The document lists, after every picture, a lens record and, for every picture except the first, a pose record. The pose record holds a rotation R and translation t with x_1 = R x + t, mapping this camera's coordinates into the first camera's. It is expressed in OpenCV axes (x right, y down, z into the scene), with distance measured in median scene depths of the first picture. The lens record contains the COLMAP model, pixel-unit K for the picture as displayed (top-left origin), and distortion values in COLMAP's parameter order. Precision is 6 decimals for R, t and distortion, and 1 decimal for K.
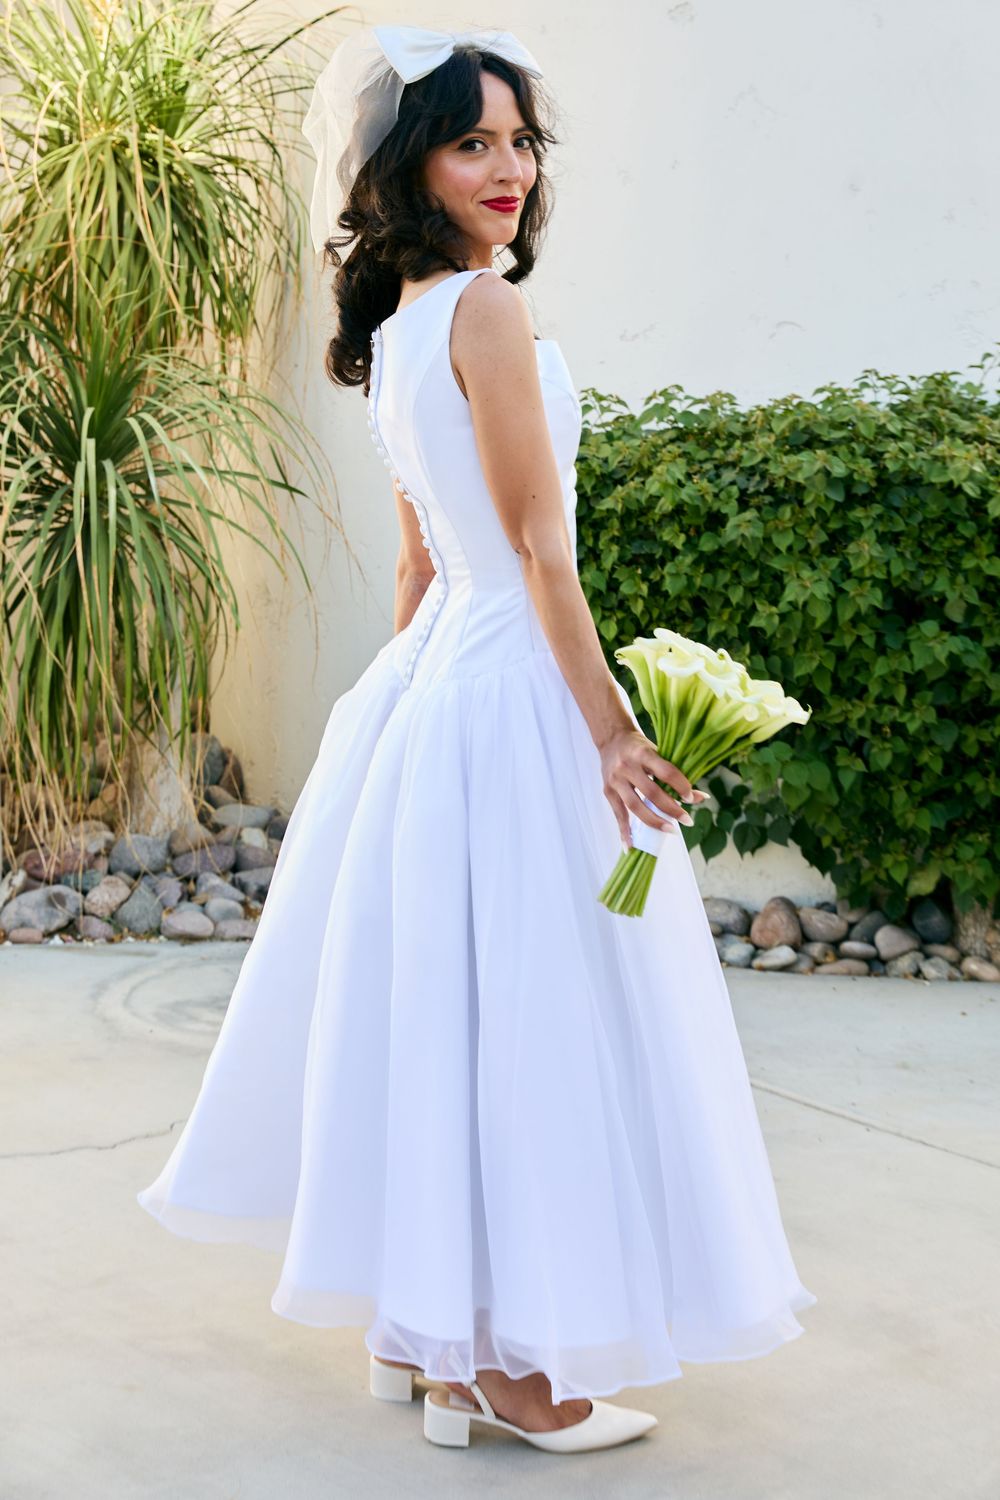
lens RADIAL K [[2677.2, 0, 502.7], [0, 2677.2, 757.0], [0, 0, 1]] dist [0.011823, 0.000000]
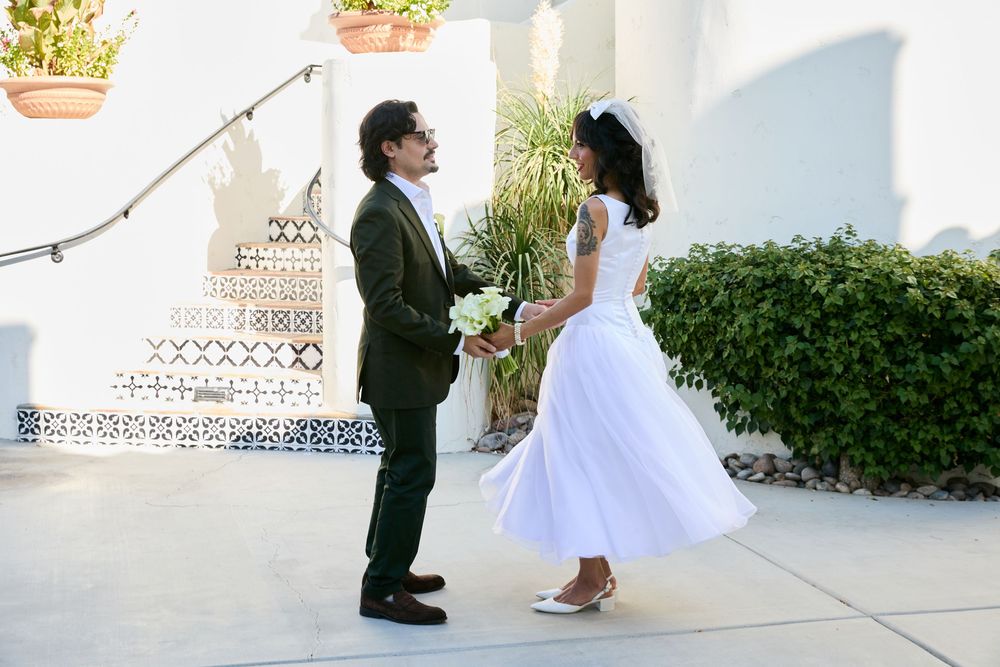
lens RADIAL K [[1334.1, 0, 497.3], [0, 1334.1, 337.8], [0, 0, 1]] dist [-0.014176, 0.000000]
pose [[0.903757, 0.027331, -0.427173, 0.420419], [-0.062239, 0.995744, -0.067966, 0.048821], [0.423497, 0.088012, 0.901612, -0.203155]]
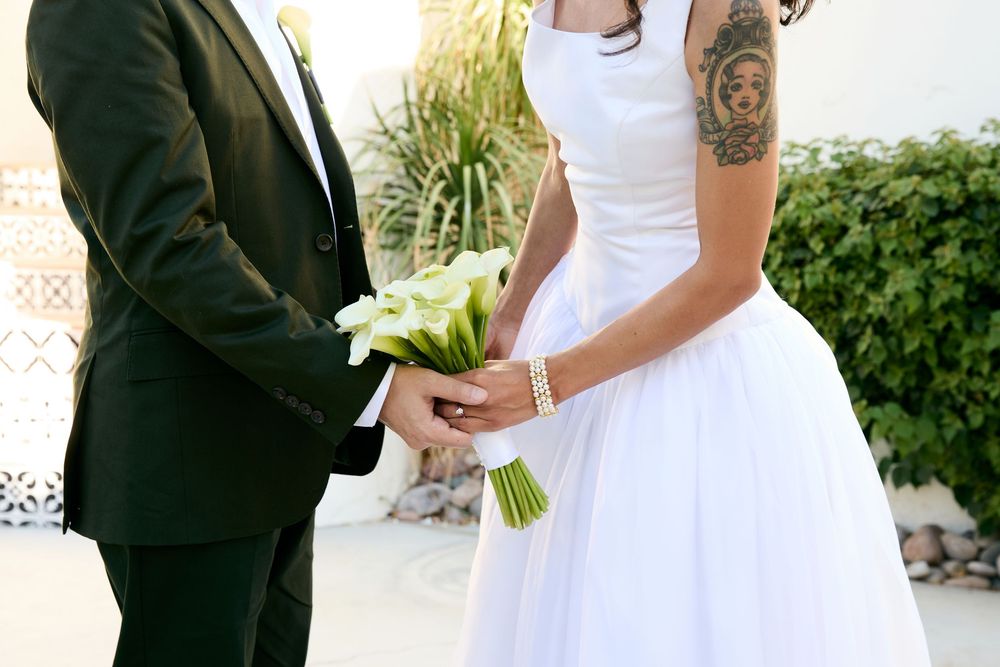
lens RADIAL K [[1526.9, 0, 545.1], [0, 1526.9, 326.9], [0, 0, 1]] dist [-0.005039, 0.000000]
pose [[0.932098, 0.019131, -0.361700, 0.210743], [-0.040294, 0.997883, -0.051057, 0.002108], [0.359957, 0.062164, 0.930896, 0.249536]]
